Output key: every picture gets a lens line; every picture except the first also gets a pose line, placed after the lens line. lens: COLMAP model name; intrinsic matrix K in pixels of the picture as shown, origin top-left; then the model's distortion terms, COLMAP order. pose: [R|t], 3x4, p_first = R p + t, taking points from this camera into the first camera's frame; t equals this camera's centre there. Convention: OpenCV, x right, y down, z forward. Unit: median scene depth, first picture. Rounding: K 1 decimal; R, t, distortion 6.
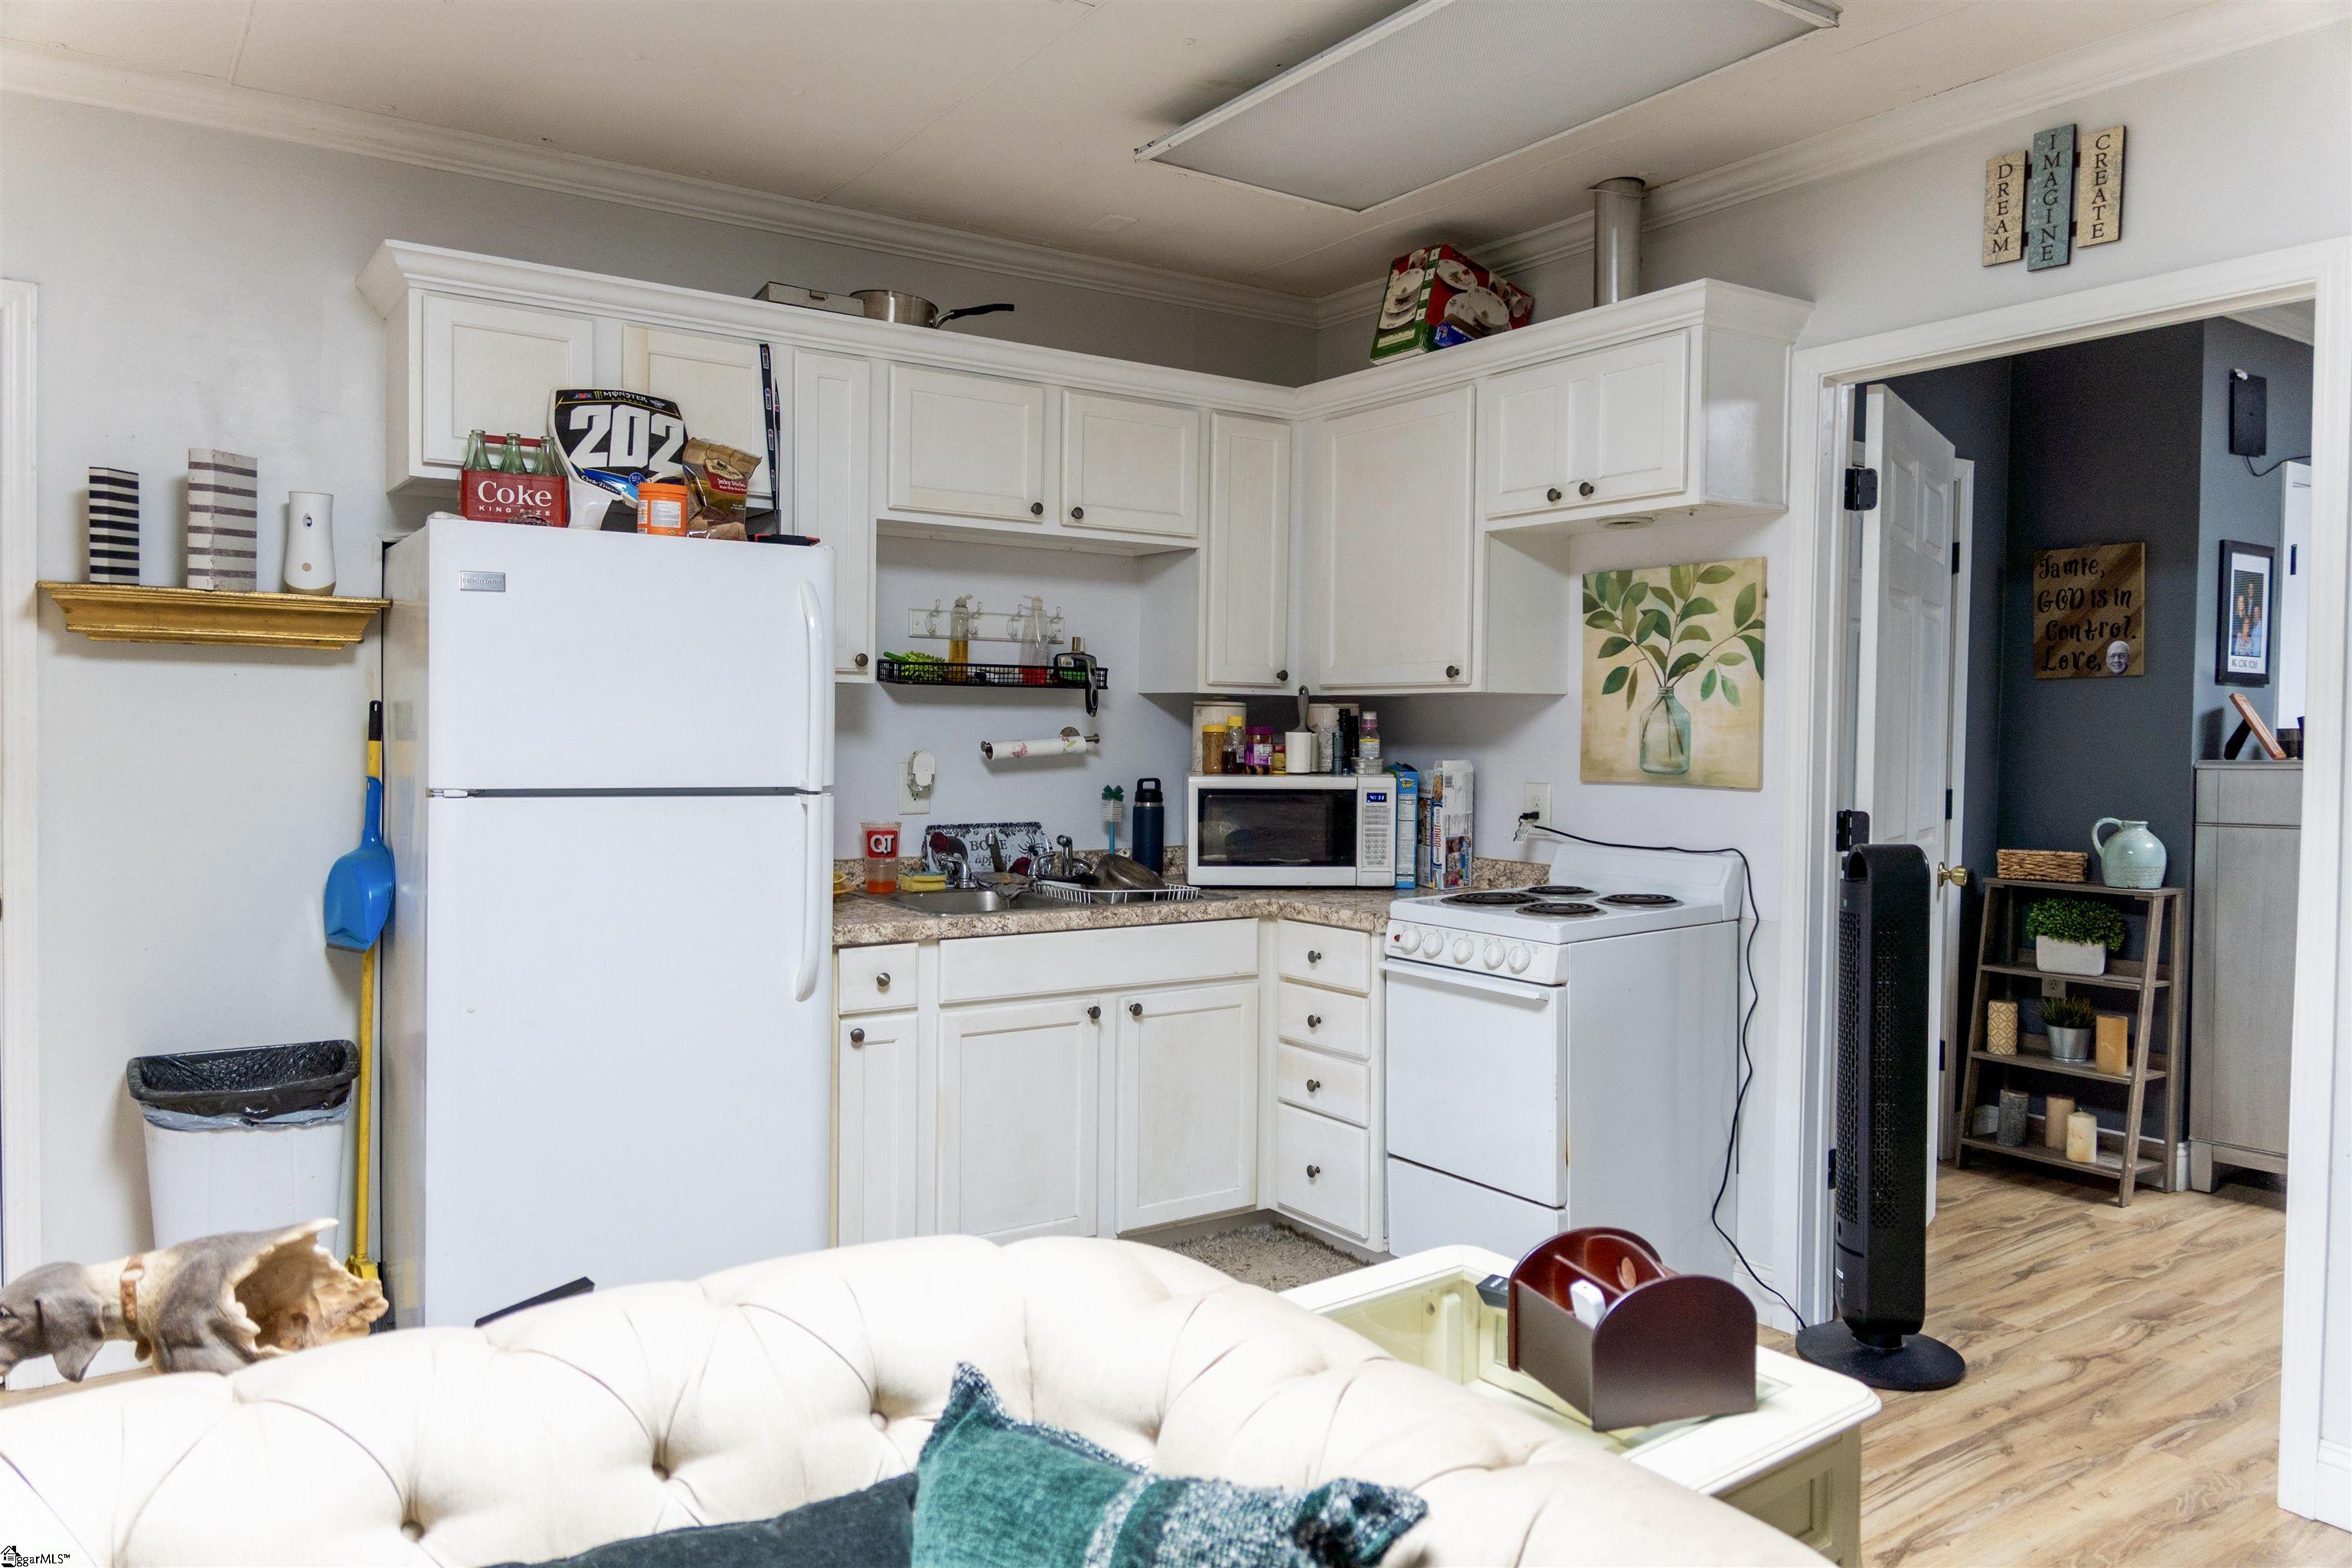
lens RADIAL K [[1615.7, 0, 1178.4], [0, 1615.7, 779.5], [0, 0, 1]] dist [-0.006949, -0.004531]
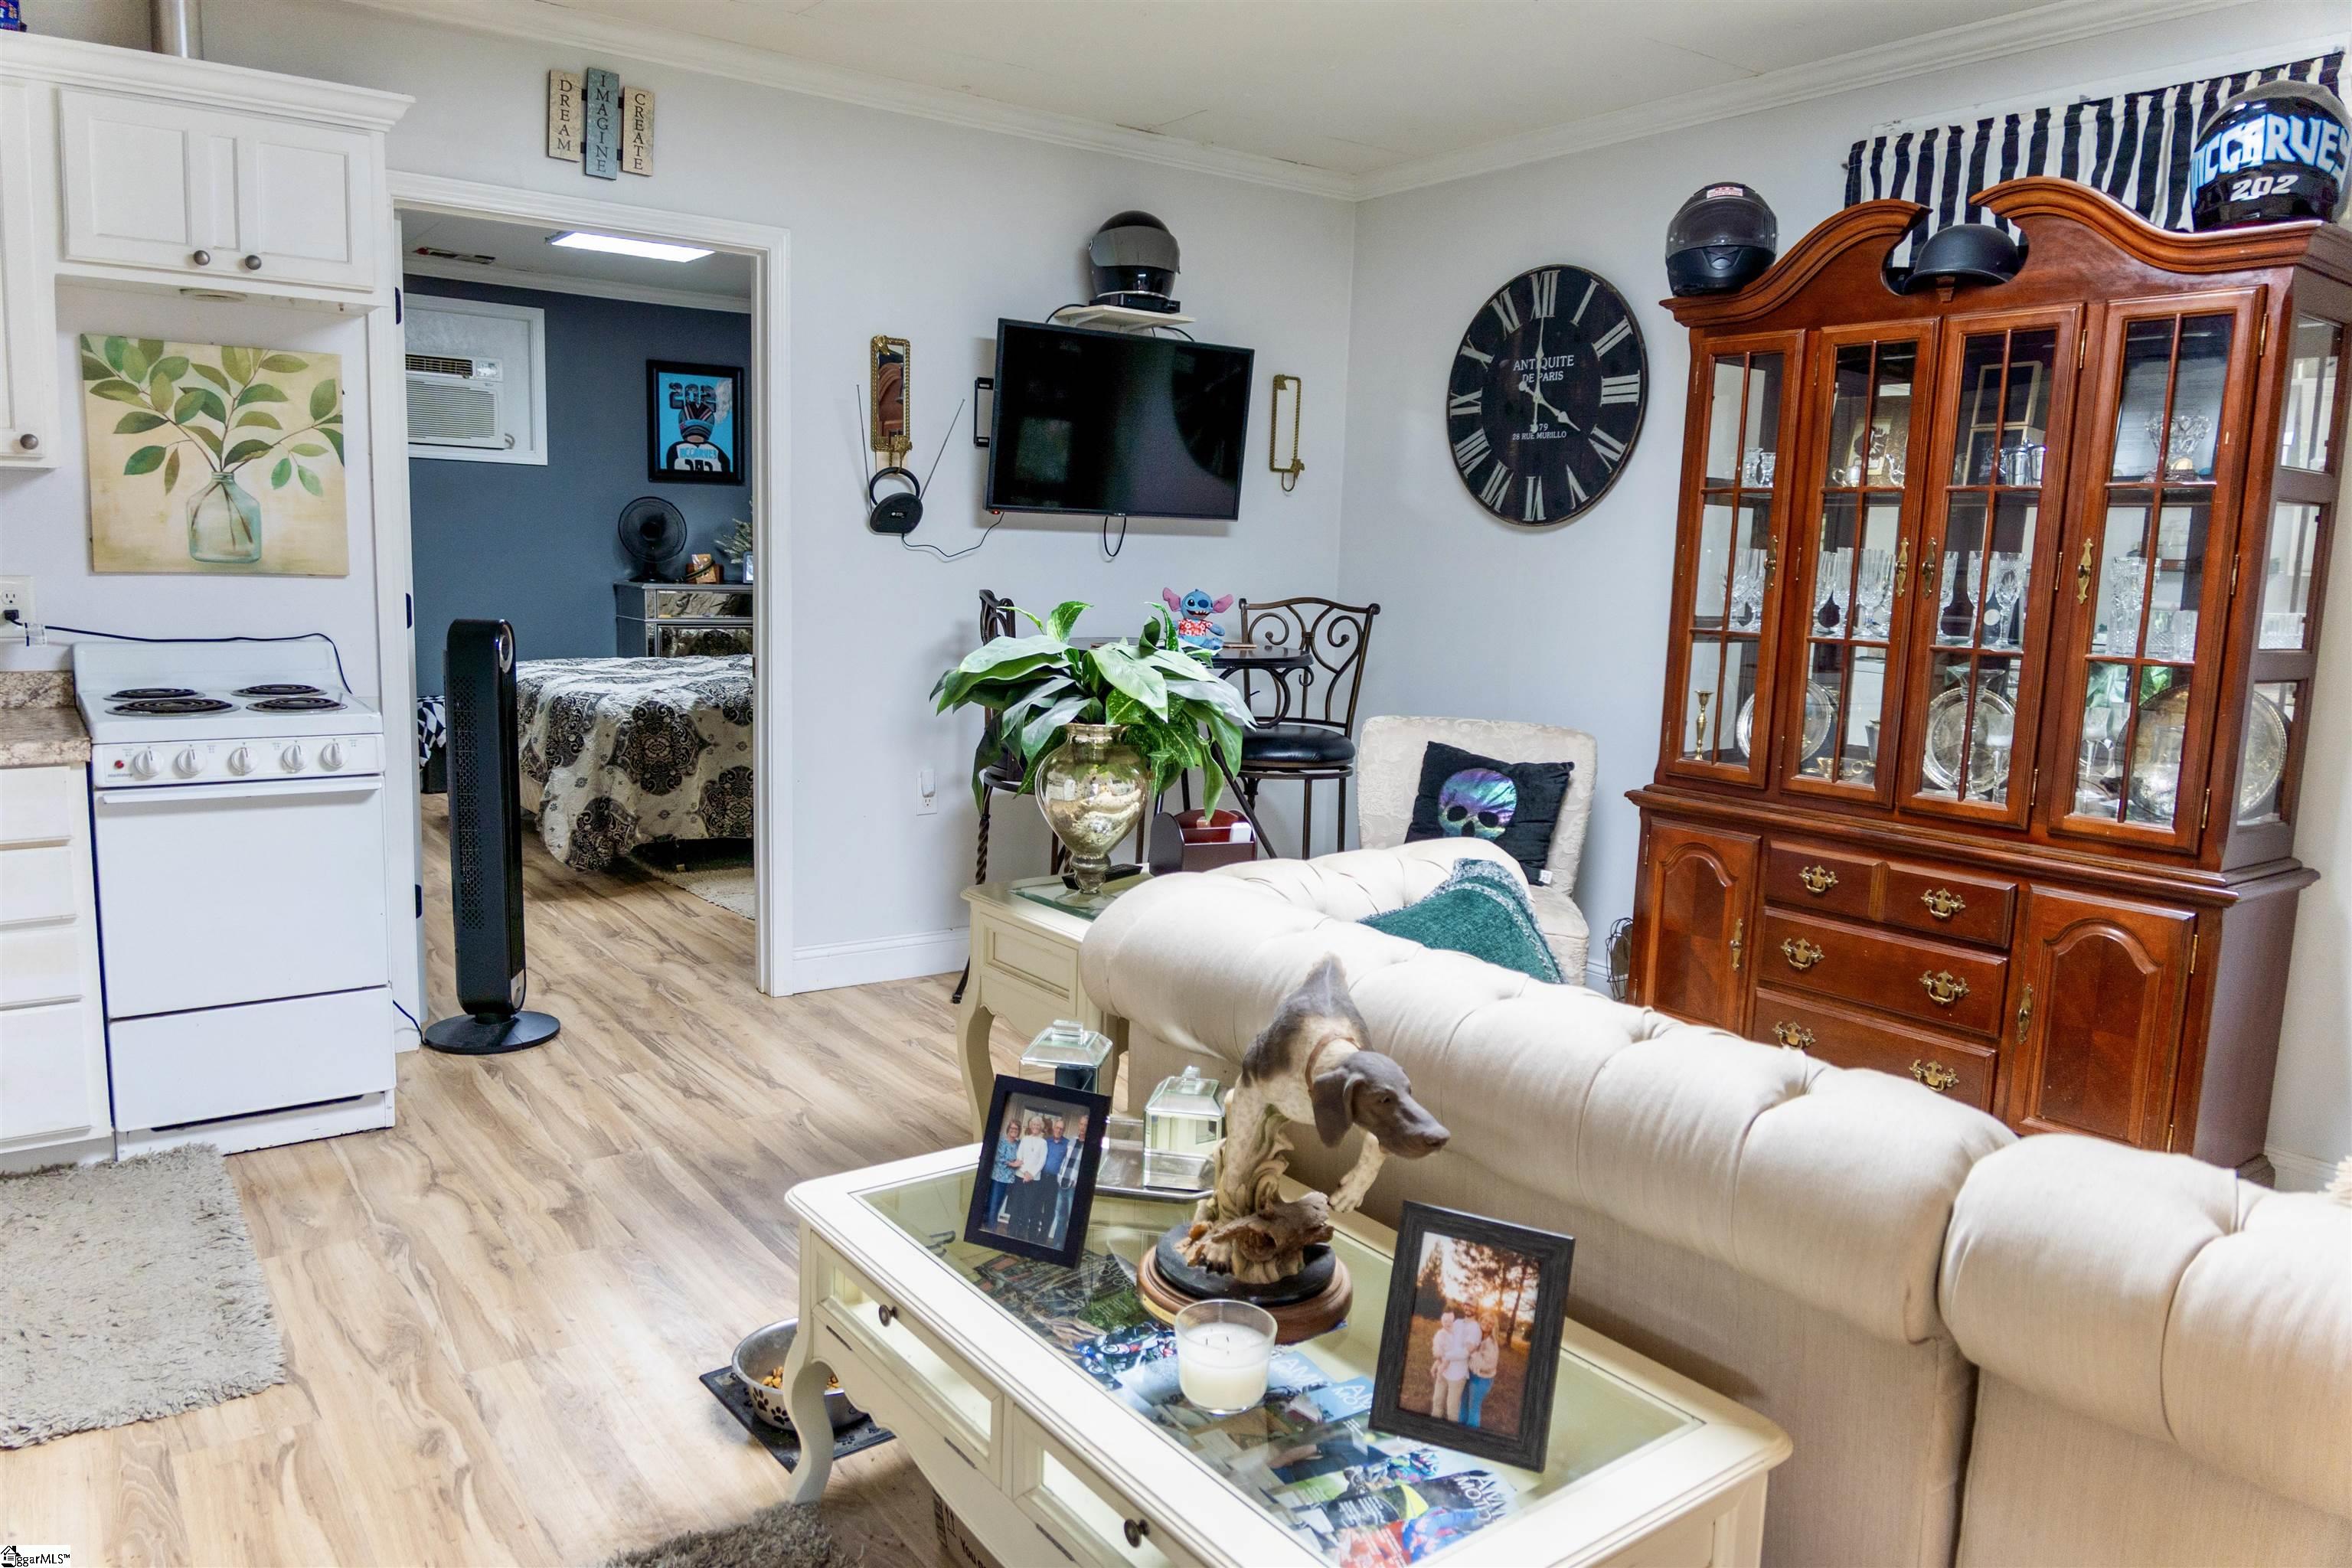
lens RADIAL K [[1615.7, 0, 1174.0], [0, 1615.7, 782.0], [0, 0, 1]] dist [-0.006949, -0.004531]
pose [[-0.038740, -0.154002, 0.987311, -0.711529], [-0.002375, 0.988064, 0.154026, -0.023986], [-0.999247, 0.003622, -0.038643, 0.470775]]
